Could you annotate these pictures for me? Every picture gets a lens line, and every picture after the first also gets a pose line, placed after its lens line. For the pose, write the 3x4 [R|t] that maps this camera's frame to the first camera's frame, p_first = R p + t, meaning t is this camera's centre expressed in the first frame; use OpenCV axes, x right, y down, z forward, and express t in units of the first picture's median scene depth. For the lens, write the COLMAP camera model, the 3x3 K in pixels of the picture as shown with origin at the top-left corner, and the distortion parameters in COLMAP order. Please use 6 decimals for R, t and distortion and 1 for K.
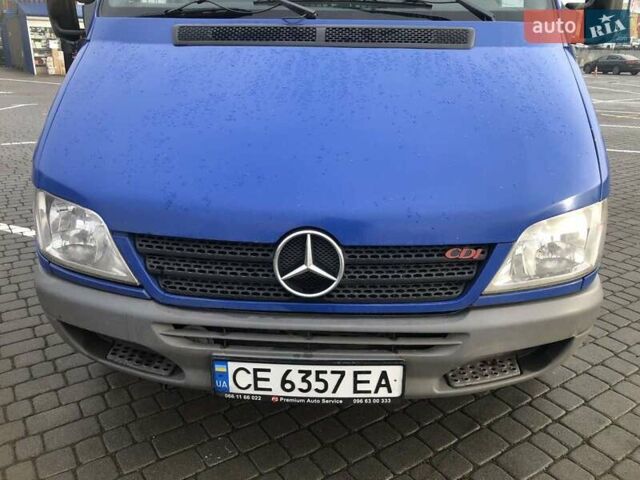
lens RADIAL K [[505.3, 0, 320.0], [0, 505.3, 240.0], [0, 0, 1]] dist [0.007585, -0.002292]
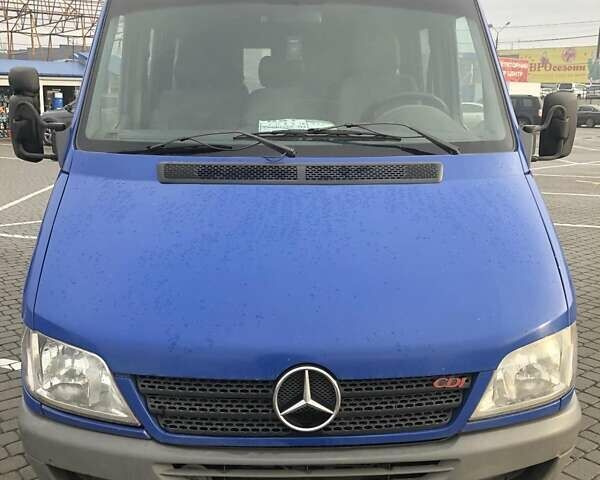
lens RADIAL K [[607.3, 0, 300.0], [0, 607.3, 240.0], [0, 0, 1]] dist [0.041834, -0.150292]
pose [[0.997250, -0.021158, 0.071032, -0.113789], [0.032150, 0.987017, -0.157362, -0.075868], [-0.066780, 0.159213, 0.984983, -0.287273]]
